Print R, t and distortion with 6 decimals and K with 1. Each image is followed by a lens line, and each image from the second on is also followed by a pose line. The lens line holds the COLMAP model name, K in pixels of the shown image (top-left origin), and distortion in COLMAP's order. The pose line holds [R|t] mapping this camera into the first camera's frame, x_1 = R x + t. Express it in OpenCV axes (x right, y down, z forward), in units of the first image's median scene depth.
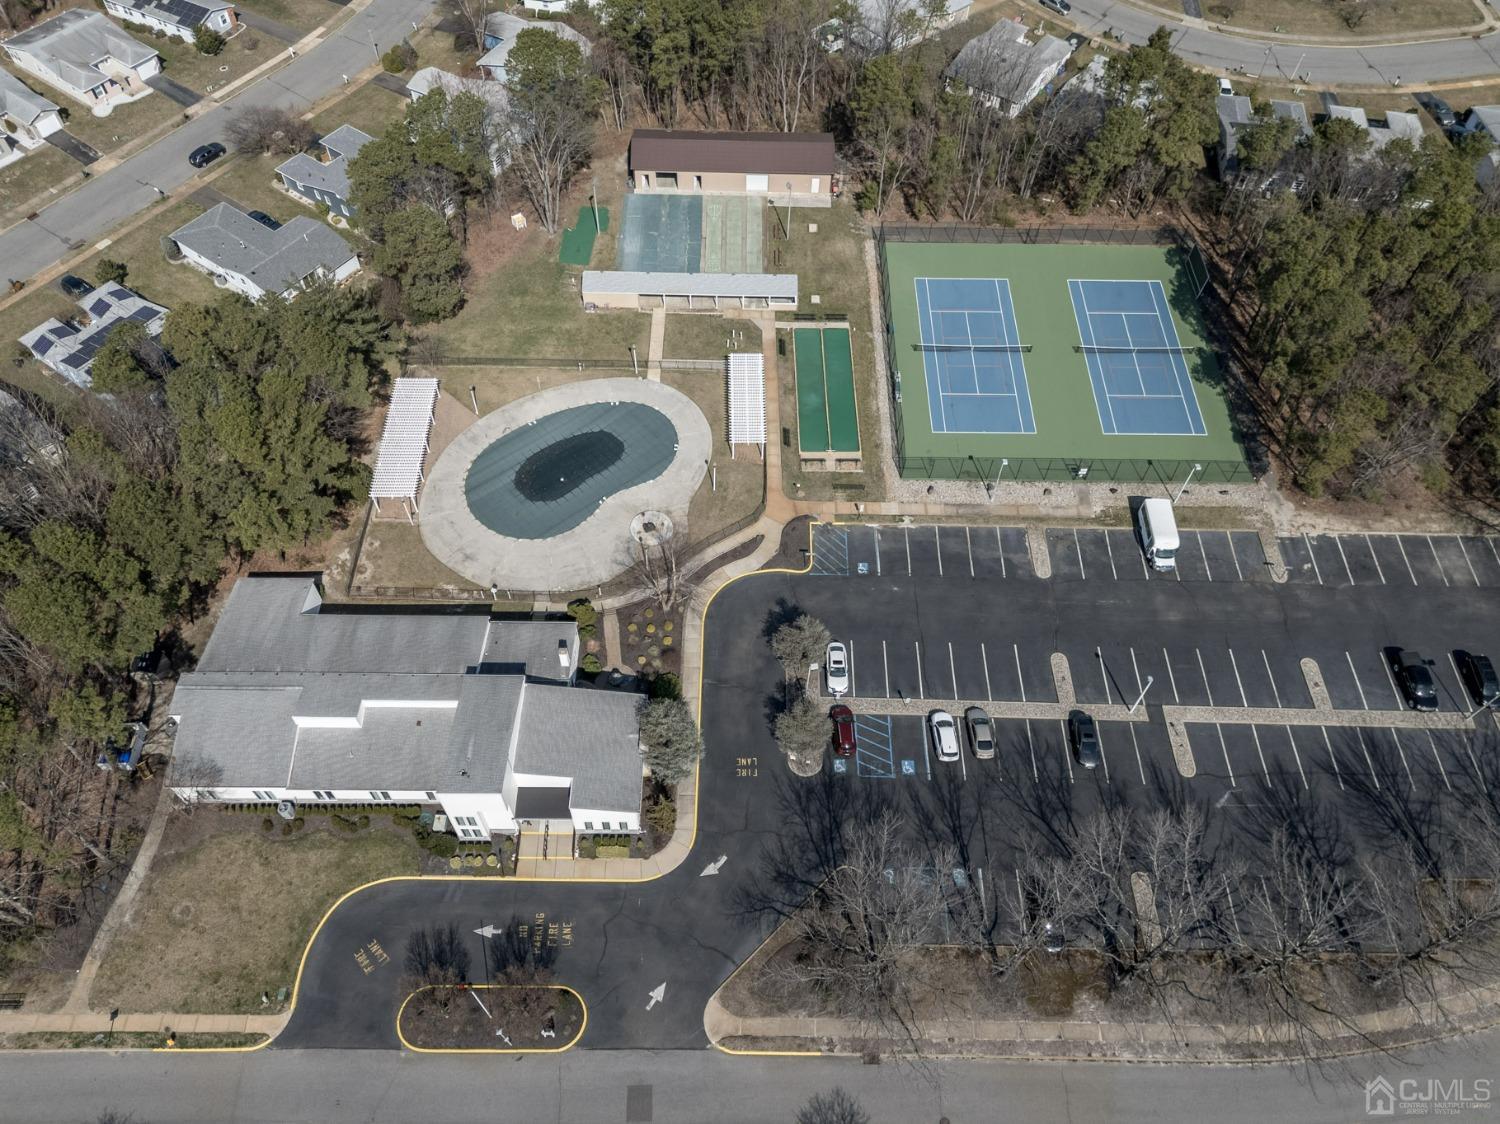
lens RADIAL K [[1117.9, 0, 750.0], [0, 1117.9, 562.0], [0, 0, 1]] dist [0.037628, -0.005371]
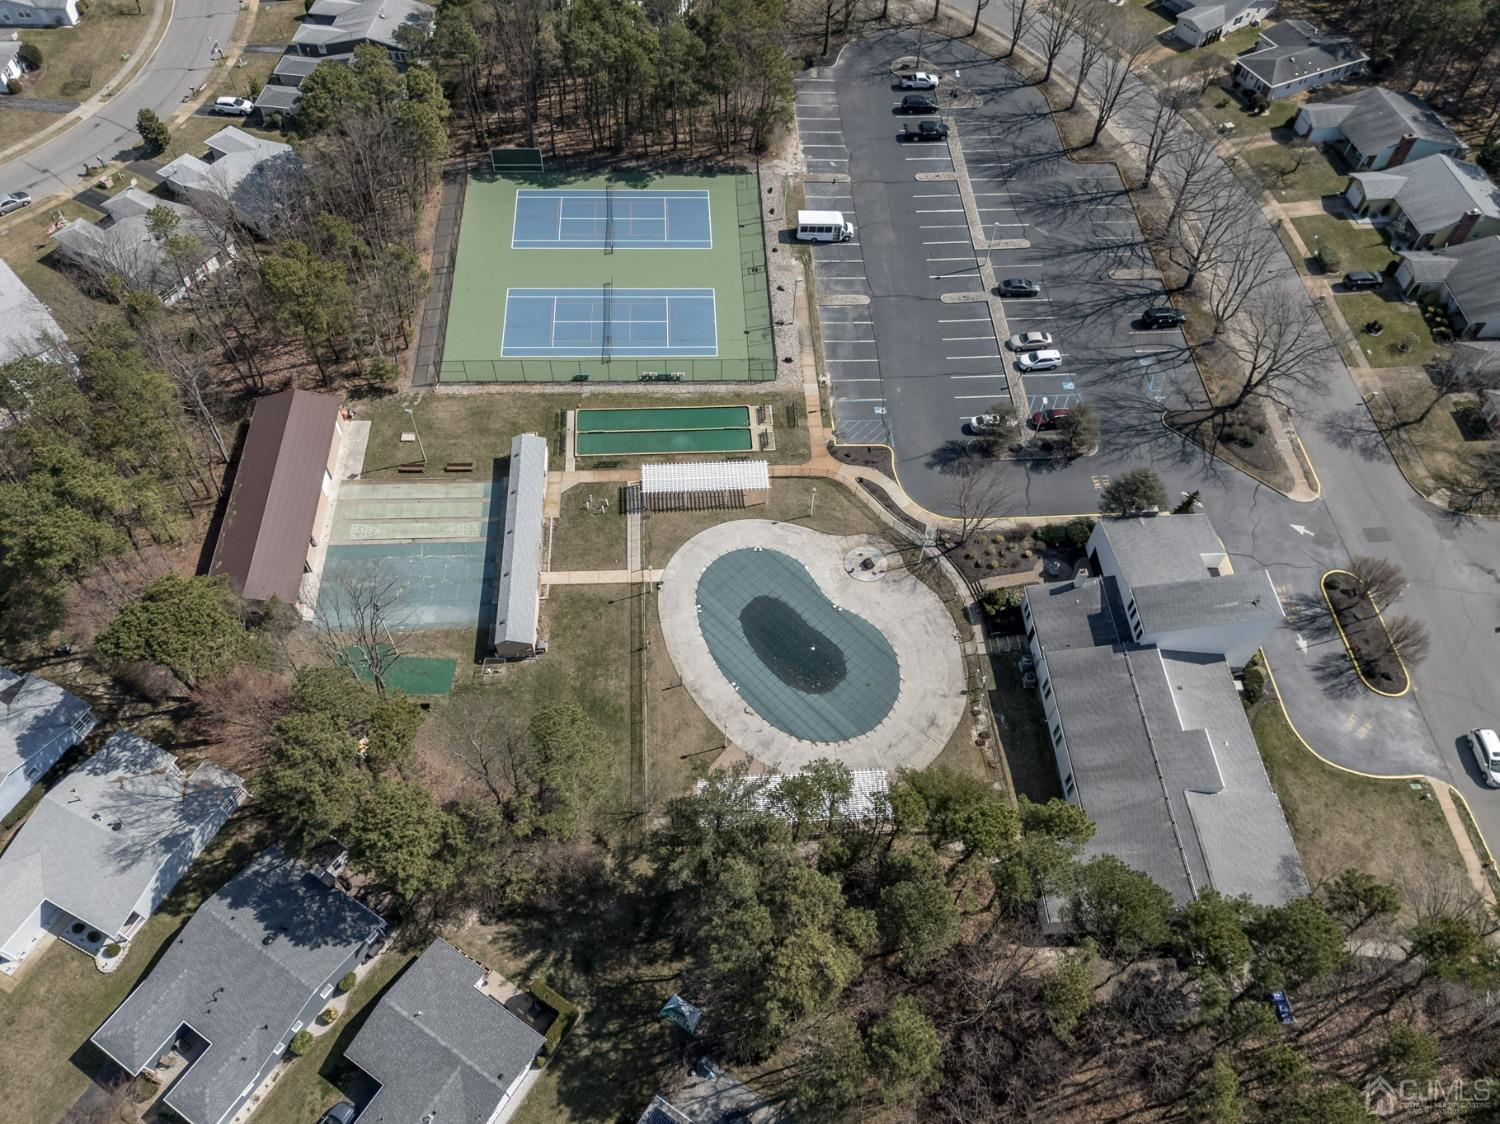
lens RADIAL K [[1117.9, 0, 750.0], [0, 1117.9, 562.0], [0, 0, 1]] dist [0.037628, -0.005371]
pose [[-0.053122, -0.830339, 0.554721, -0.603956], [0.797893, 0.298733, 0.523570, -0.604738], [-0.600454, 0.470421, 0.646652, 0.404527]]
